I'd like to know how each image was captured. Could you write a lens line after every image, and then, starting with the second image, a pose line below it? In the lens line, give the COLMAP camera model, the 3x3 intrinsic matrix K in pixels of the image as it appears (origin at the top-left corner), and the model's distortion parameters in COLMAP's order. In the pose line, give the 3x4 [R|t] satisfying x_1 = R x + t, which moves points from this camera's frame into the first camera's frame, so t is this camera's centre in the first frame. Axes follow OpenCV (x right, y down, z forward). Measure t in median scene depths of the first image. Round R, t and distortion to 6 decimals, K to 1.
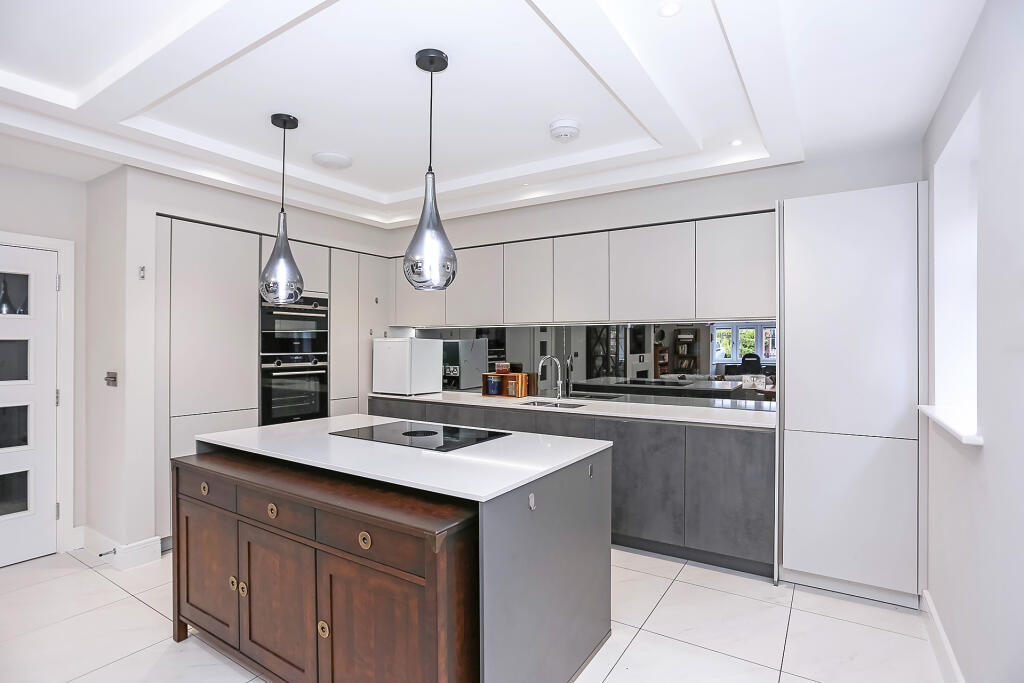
lens RADIAL K [[507.7, 0, 482.4], [0, 507.7, 346.2], [0, 0, 1]] dist [-0.000474, 0.000058]
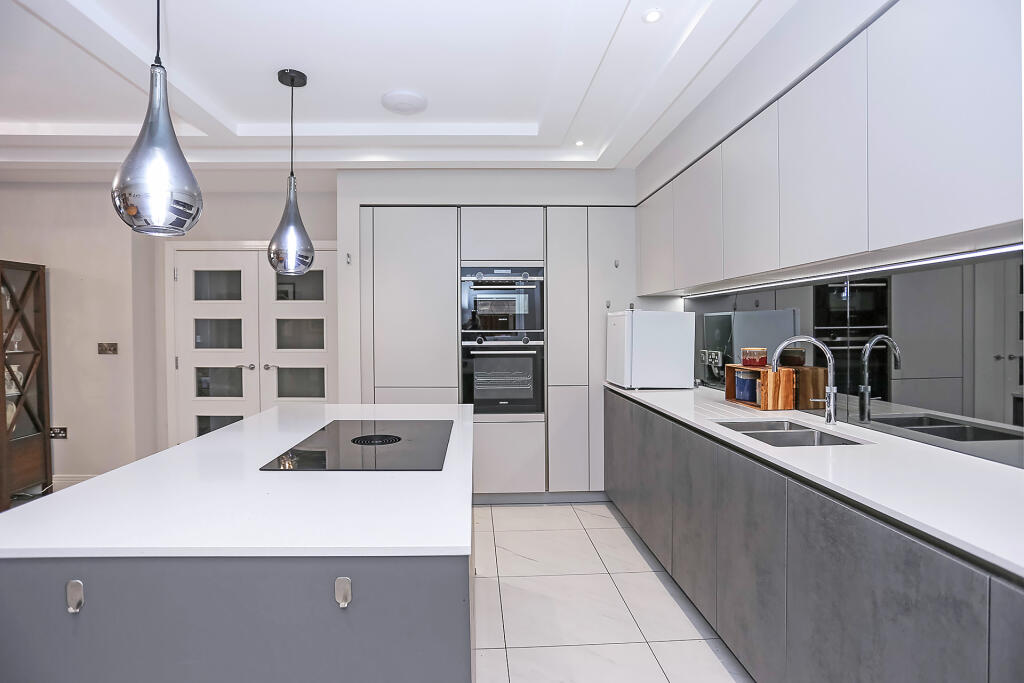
lens RADIAL K [[506.2, 0, 510.7], [0, 506.2, 334.3], [0, 0, 1]] dist [-0.056250, 0.049021]
pose [[0.611108, 0.008186, -0.791505, 0.373345], [0.006128, 0.999868, 0.015072, 0.007678], [0.791524, -0.014061, 0.610977, 0.486388]]
